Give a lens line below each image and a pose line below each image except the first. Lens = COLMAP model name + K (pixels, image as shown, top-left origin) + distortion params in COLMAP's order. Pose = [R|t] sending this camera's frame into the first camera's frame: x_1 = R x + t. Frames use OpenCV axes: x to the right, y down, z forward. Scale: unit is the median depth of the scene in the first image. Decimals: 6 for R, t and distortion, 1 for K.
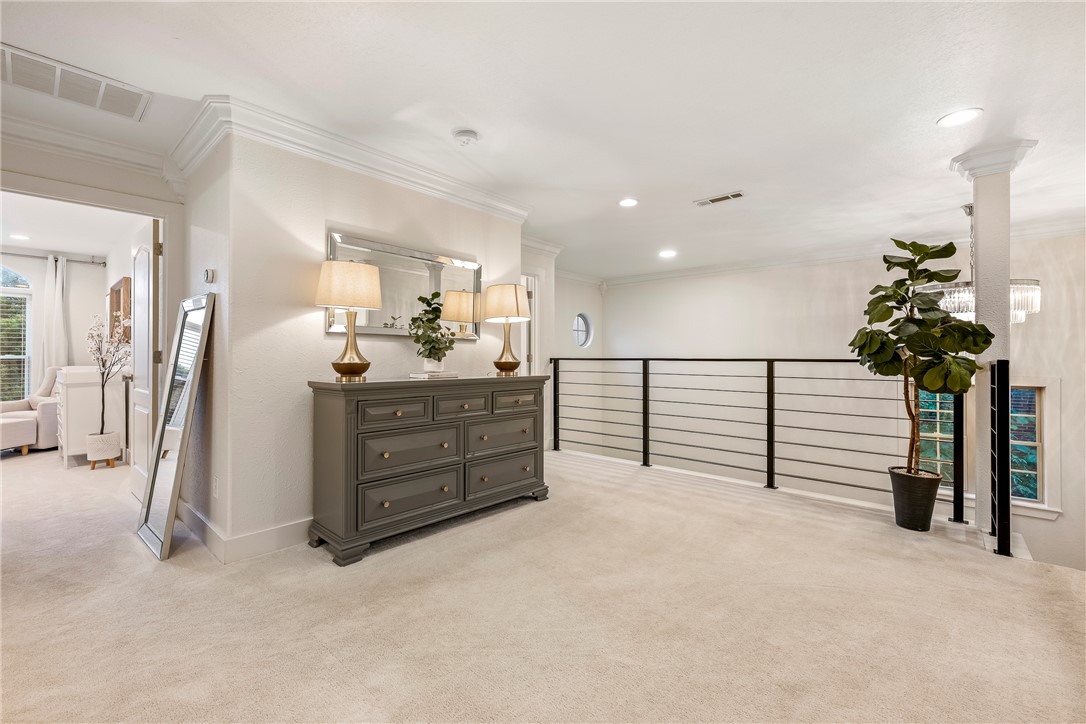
lens RADIAL K [[473.9, 0, 543.9], [0, 473.9, 355.0], [0, 0, 1]] dist [0.001395, 0.000578]
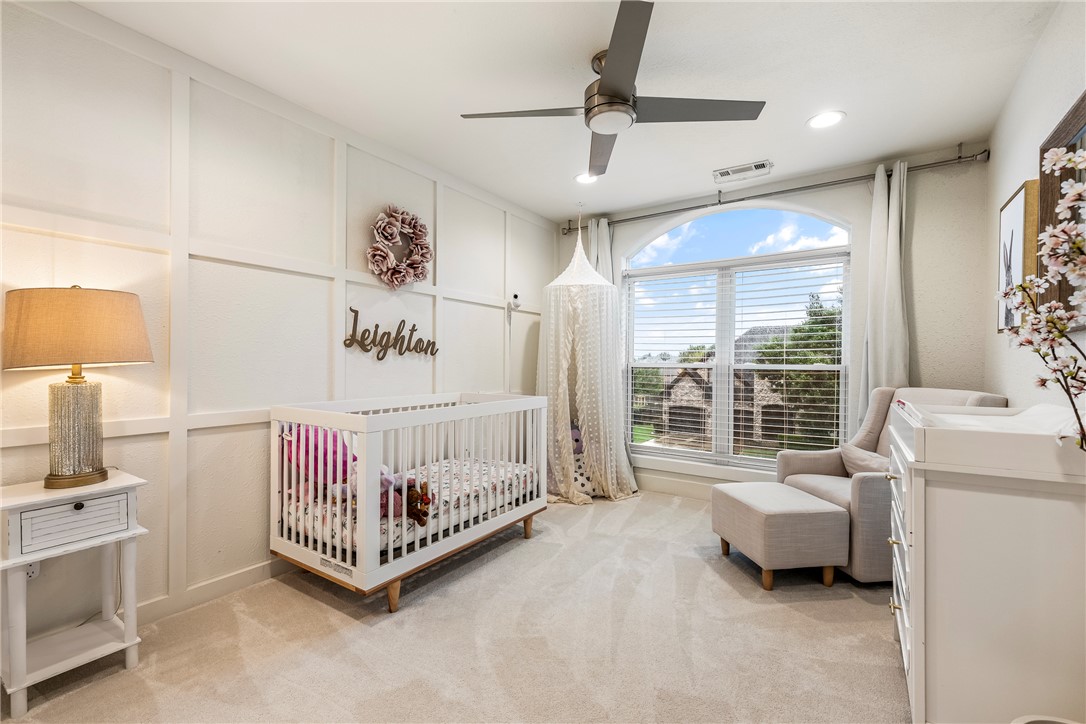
lens RADIAL K [[473.9, 0, 534.5], [0, 473.9, 362.8], [0, 0, 1]] dist [0.001395, 0.000578]
pose [[0.132841, 0.002937, -0.991133, -0.587643], [-0.002882, 0.999993, 0.002577, -0.001635], [0.991133, 0.002514, 0.132848, 0.570546]]
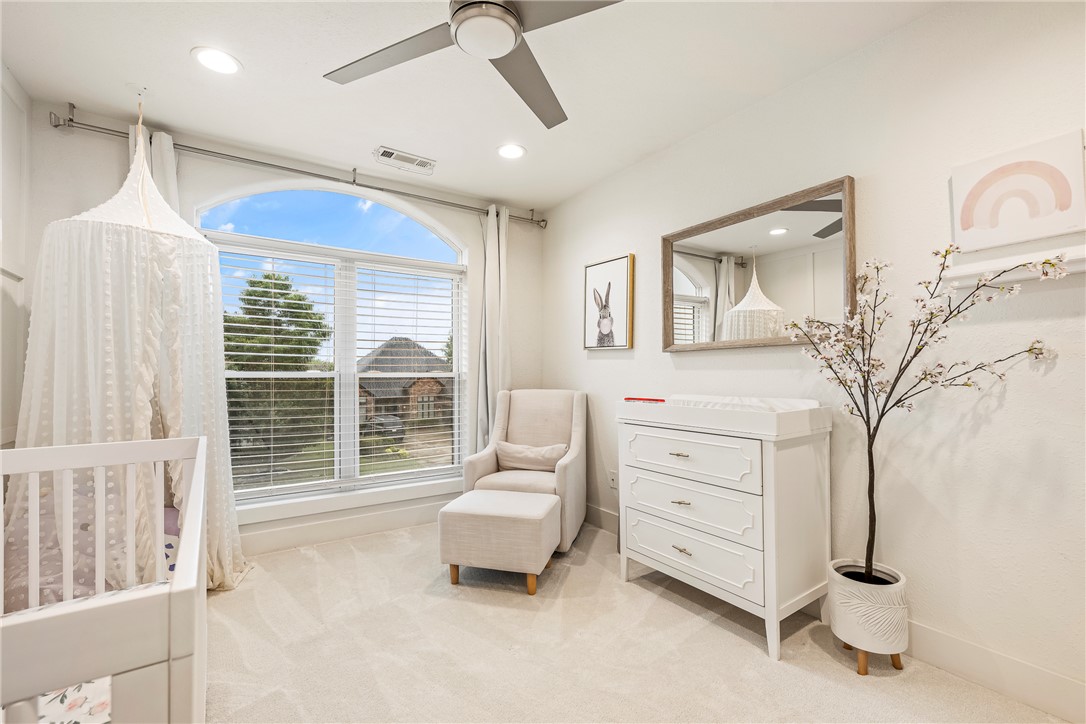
lens RADIAL K [[473.9, 0, 538.8], [0, 473.9, 362.4], [0, 0, 1]] dist [0.001395, 0.000578]
pose [[0.973786, -0.002539, -0.227450, -0.847976], [-0.000778, 0.999895, -0.014495, -0.002248], [0.227463, 0.014292, 0.973682, 0.428775]]
